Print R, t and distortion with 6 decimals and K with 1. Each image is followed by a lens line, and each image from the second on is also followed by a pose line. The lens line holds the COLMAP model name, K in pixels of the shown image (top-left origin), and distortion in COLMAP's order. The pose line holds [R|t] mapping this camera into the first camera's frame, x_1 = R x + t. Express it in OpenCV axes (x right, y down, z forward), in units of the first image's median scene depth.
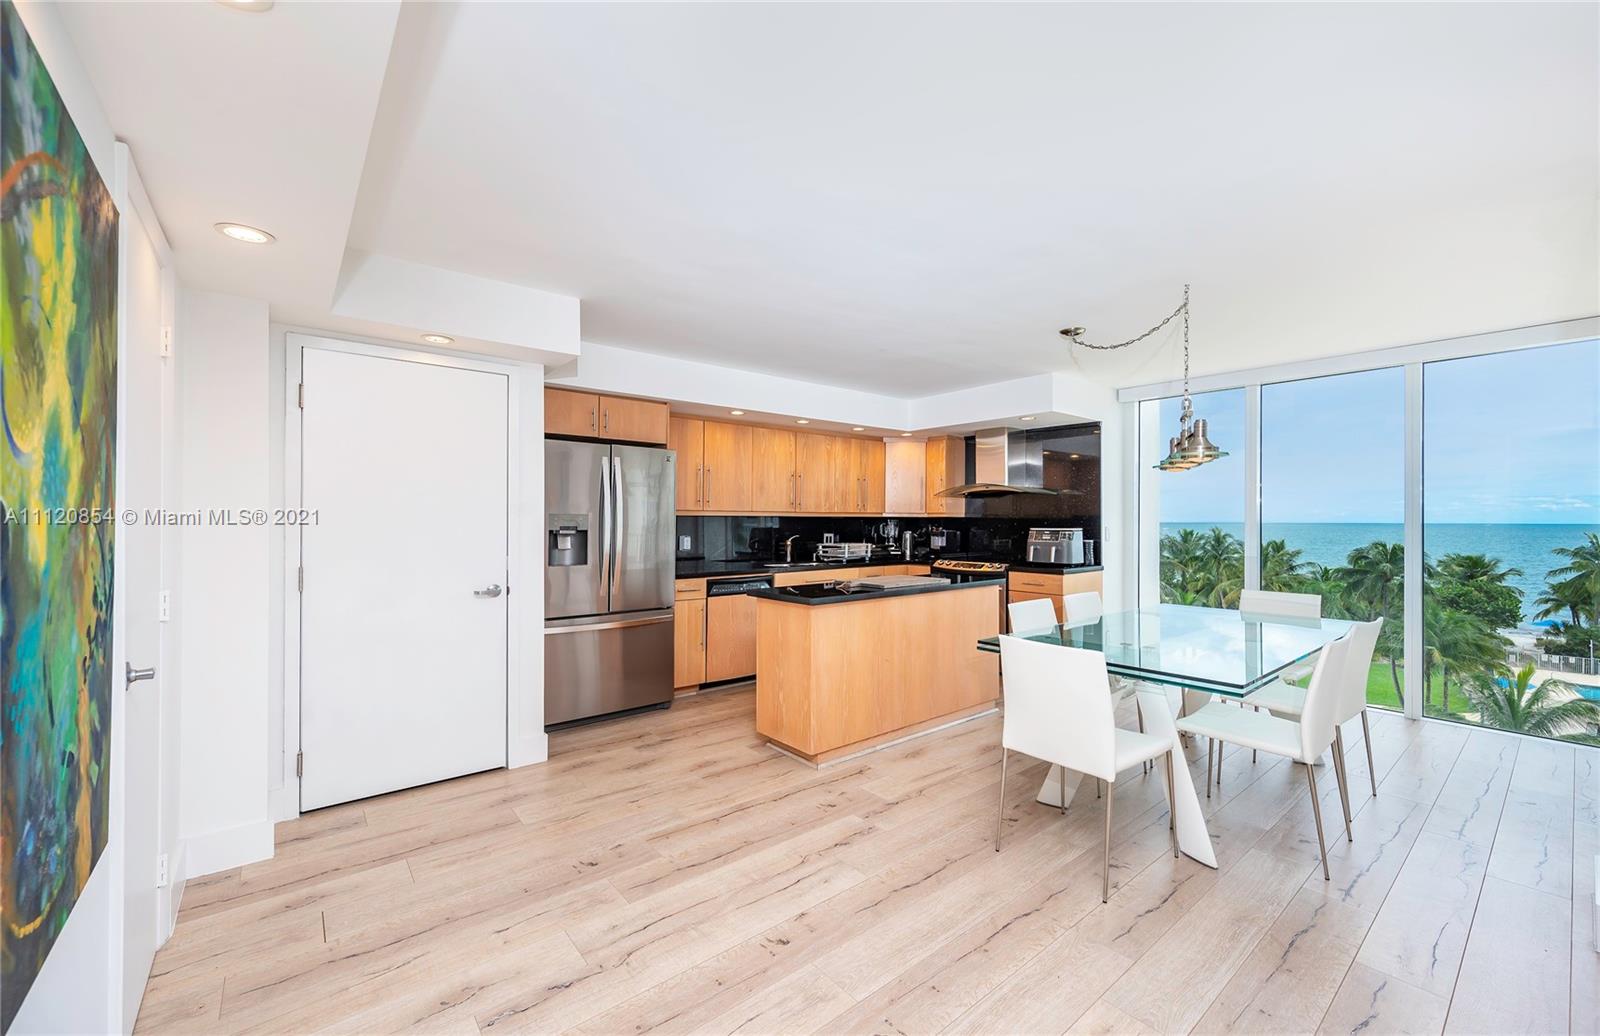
lens RADIAL K [[653.0, 0, 800.0], [0, 653.0, 518.0], [0, 0, 1]] dist [0.012875, 0.000407]
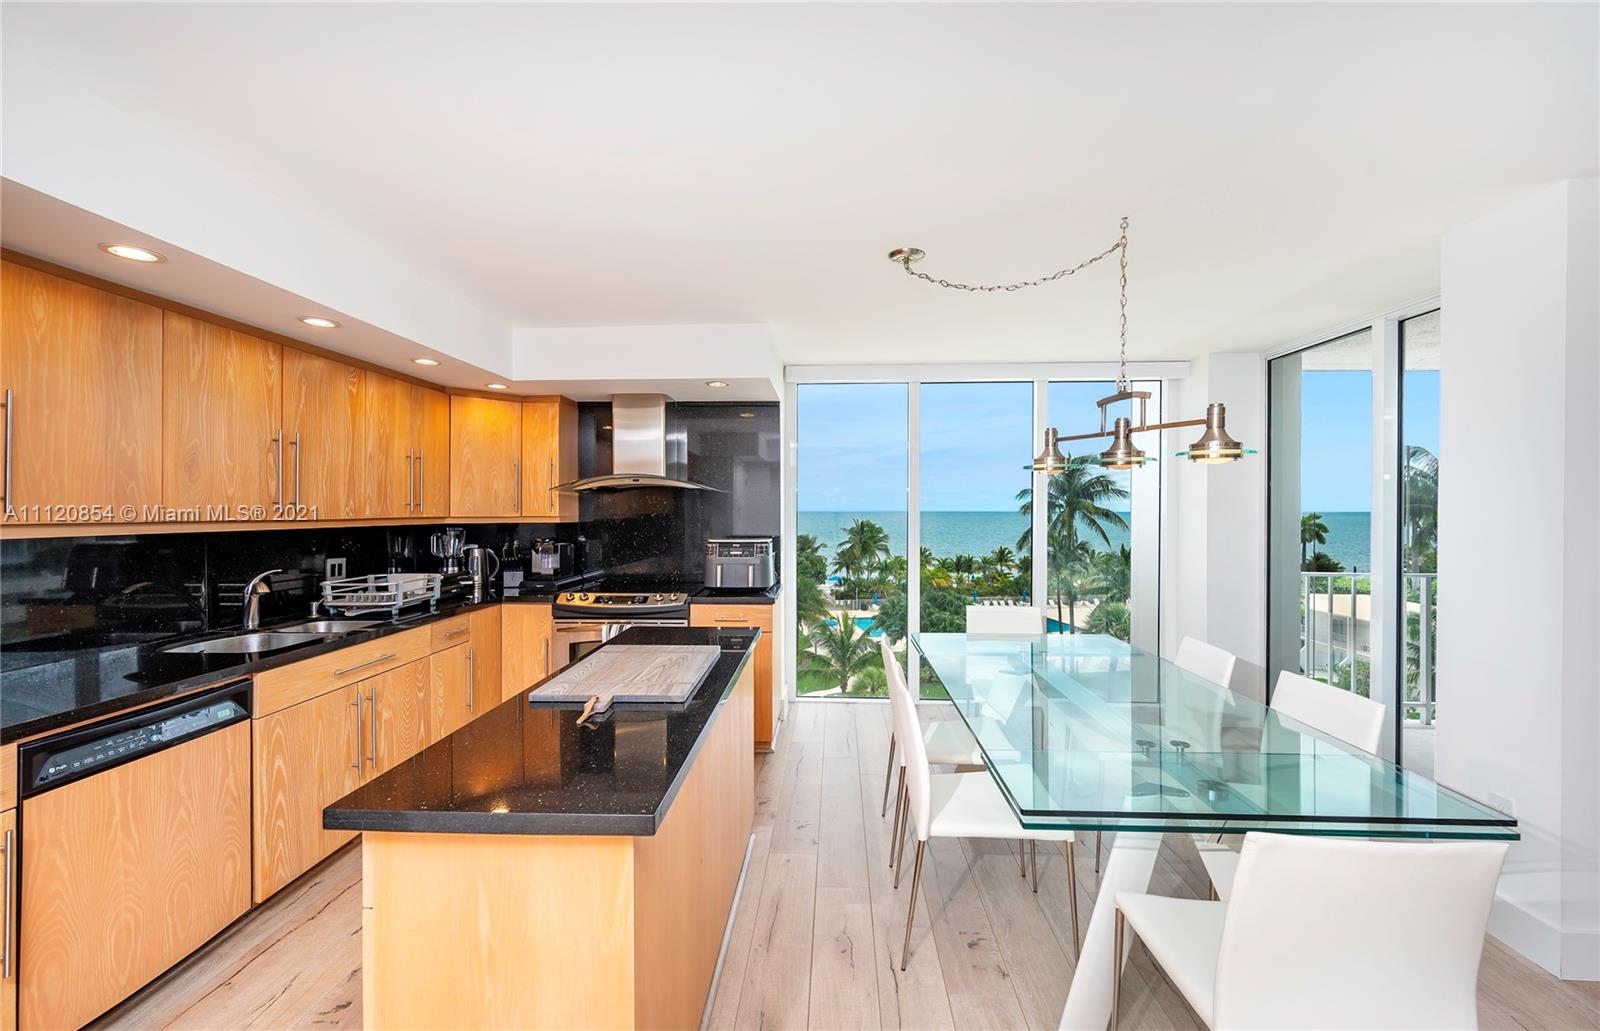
lens RADIAL K [[659.4, 0, 800.0], [0, 659.4, 515.5], [0, 0, 1]] dist [0.009097, -0.000094]
pose [[0.672235, -0.009915, 0.740271, -0.097936], [-0.000579, 0.999903, 0.013918, -0.017908], [-0.740338, -0.009785, 0.672164, 0.385079]]
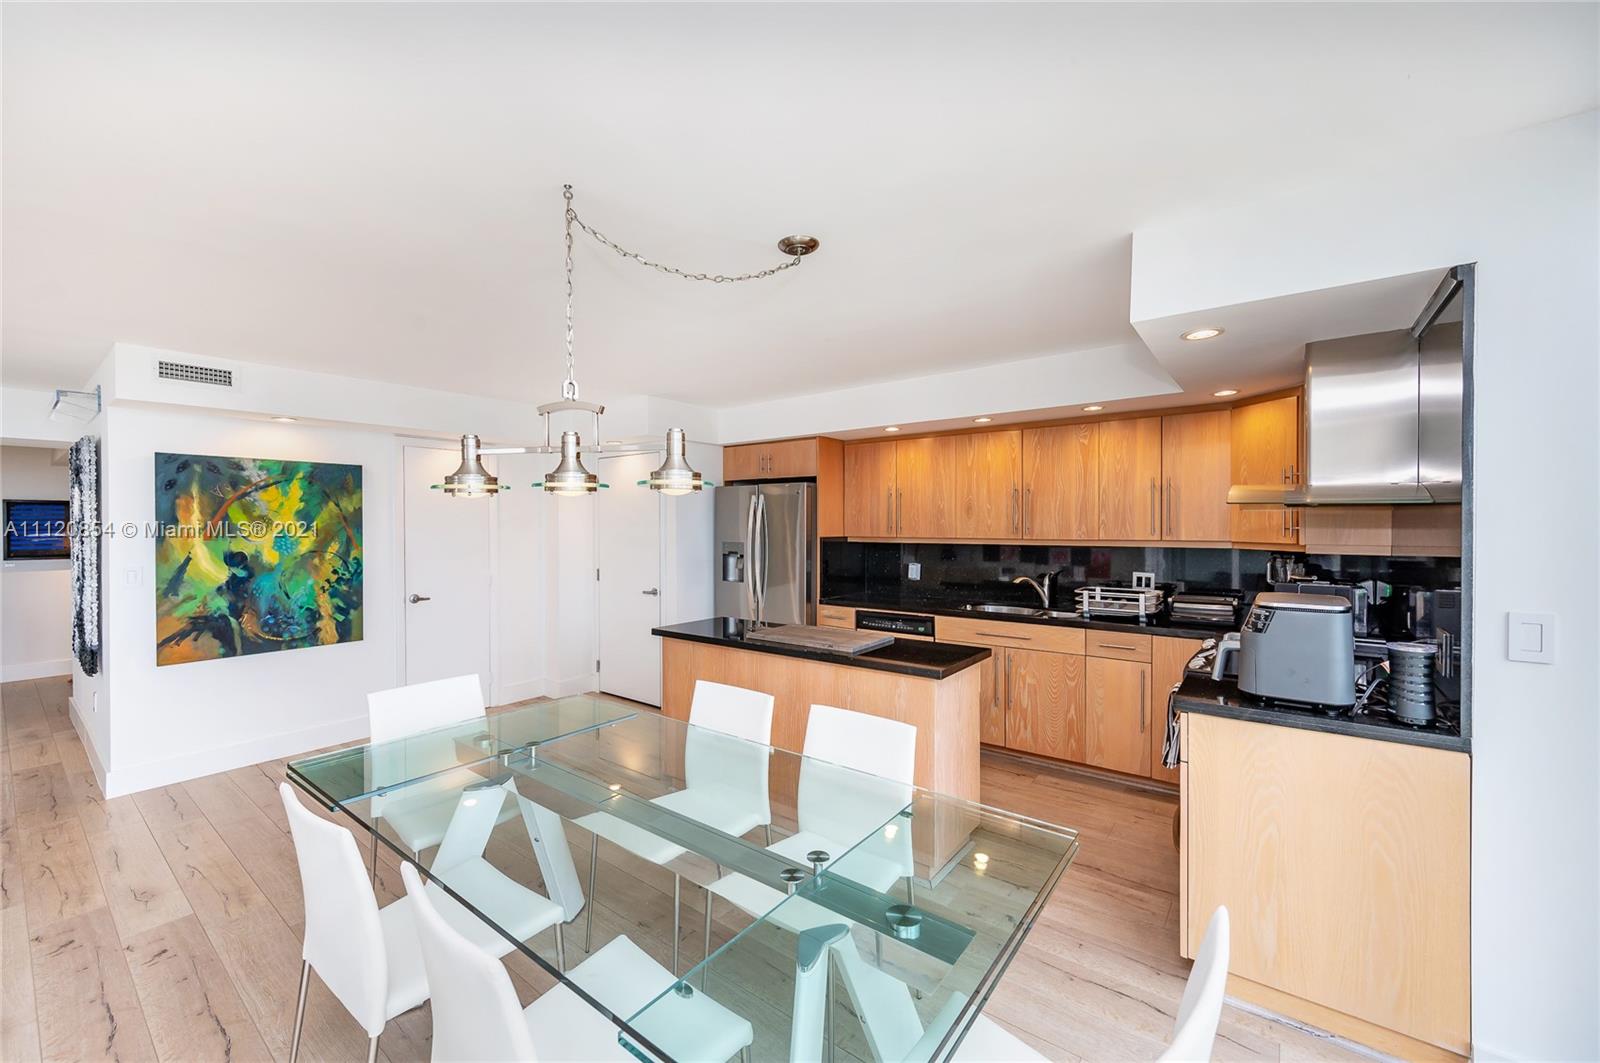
lens RADIAL K [[638.5, 0, 799.0], [0, 638.5, 530.7], [0, 0, 1]] dist [-0.002890, -0.000444]
pose [[0.217738, 0.003672, -0.976000, 0.581550], [0.002842, 0.999986, 0.004396, -0.020654], [0.976003, -0.003731, 0.217724, 0.549767]]
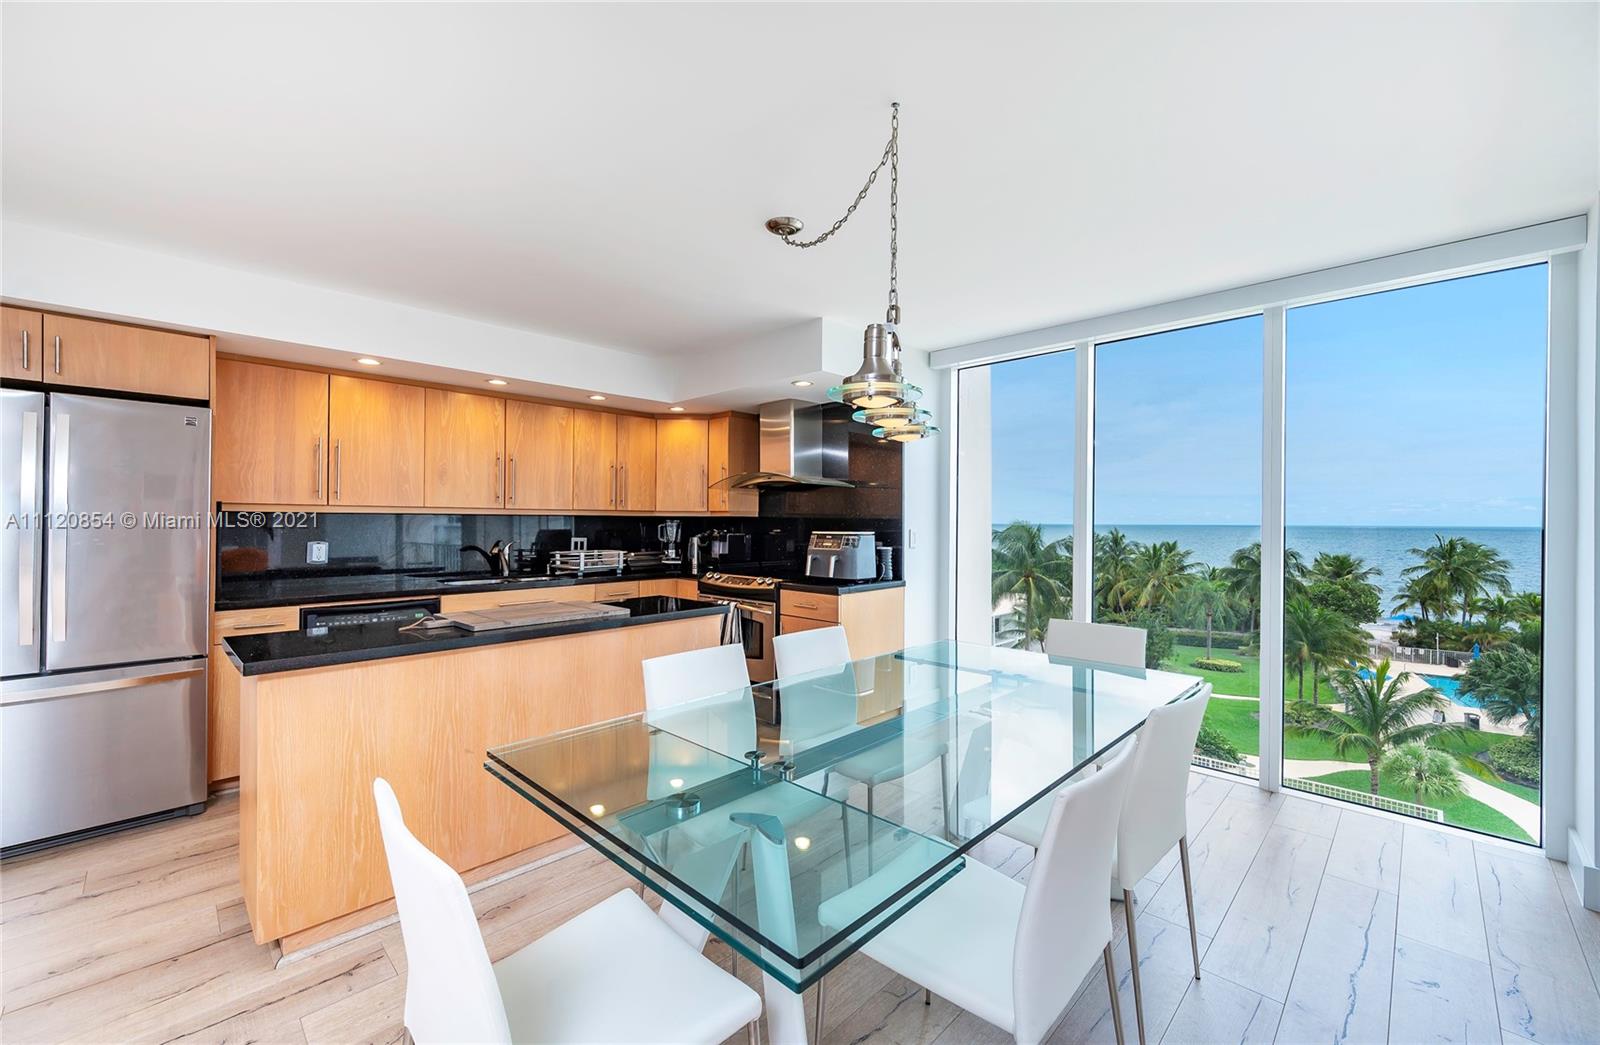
lens RADIAL K [[641.0, 0, 796.0], [0, 641.0, 524.7], [0, 0, 1]] dist [0.009104, -0.000206]
pose [[0.995684, 0.002162, 0.092785, 0.230844], [-0.002998, 0.999956, 0.008869, 0.001234], [-0.092762, -0.009109, 0.995647, 0.232049]]
